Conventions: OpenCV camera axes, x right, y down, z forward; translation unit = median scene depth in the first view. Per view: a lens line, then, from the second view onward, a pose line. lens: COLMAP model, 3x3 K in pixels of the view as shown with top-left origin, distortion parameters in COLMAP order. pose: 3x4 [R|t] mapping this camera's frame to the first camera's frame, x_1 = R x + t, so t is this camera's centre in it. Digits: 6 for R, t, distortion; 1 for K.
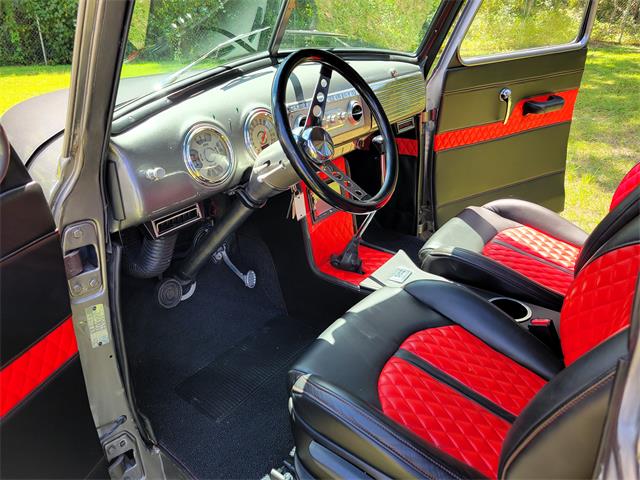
lens RADIAL K [[480.6, 0, 315.1], [0, 480.6, 238.5], [0, 0, 1]] dist [0.003932, 0.003908]
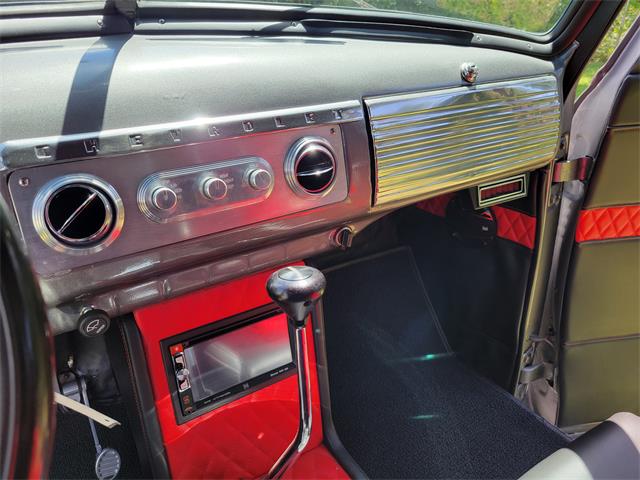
lens RADIAL K [[480.6, 0, 315.1], [0, 480.6, 238.5], [0, 0, 1]] dist [0.003932, 0.003908]
pose [[0.938082, 0.154983, -0.309810, 0.160763], [-0.156510, 0.987472, 0.020084, -0.162597], [0.309041, 0.029648, 0.950586, 0.481671]]
